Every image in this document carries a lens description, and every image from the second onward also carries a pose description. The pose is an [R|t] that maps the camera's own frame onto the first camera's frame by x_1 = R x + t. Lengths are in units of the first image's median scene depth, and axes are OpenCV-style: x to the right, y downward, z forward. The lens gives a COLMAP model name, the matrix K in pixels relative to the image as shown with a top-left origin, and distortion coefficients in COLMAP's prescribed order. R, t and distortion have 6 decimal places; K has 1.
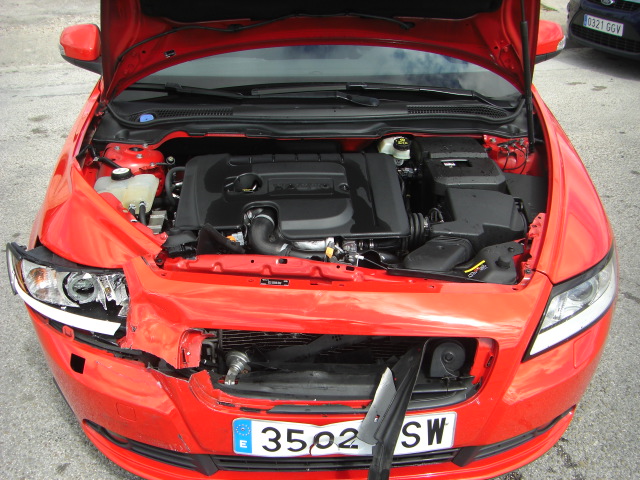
lens RADIAL K [[717.7, 0, 296.5], [0, 717.7, 305.5], [0, 0, 1]] dist [-0.172342, 0.079675]
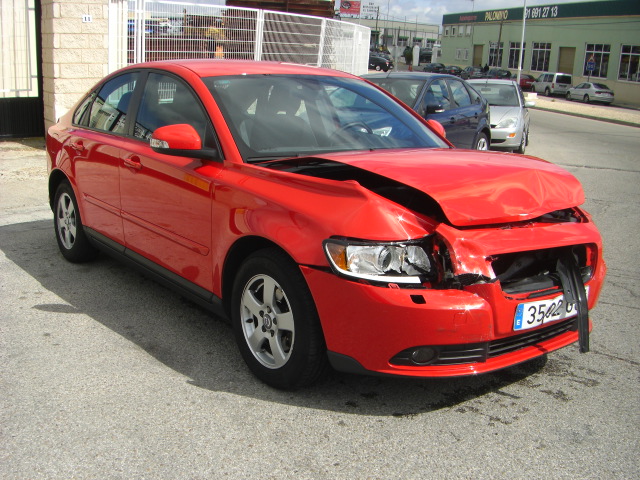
lens RADIAL K [[717.7, 0, 296.5], [0, 717.7, 305.5], [0, 0, 1]] dist [-0.172342, 0.079675]
pose [[0.825747, -0.146663, 0.544639, -1.411819], [0.274483, 0.948042, -0.160860, 0.279800], [-0.492748, 0.282324, 0.823099, -0.133072]]
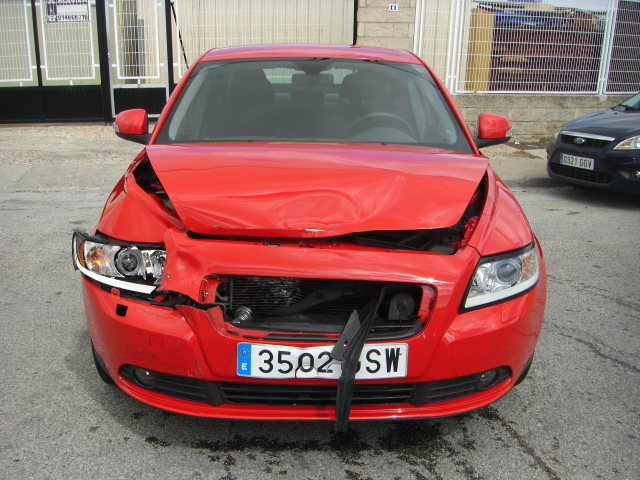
lens RADIAL K [[717.7, 0, 296.5], [0, 717.7, 305.5], [0, 0, 1]] dist [-0.172342, 0.079675]
pose [[0.999488, 0.025889, -0.018801, 0.042059], [-0.029520, 0.972794, -0.229784, 0.382216], [0.012340, 0.230221, 0.973060, -0.299145]]
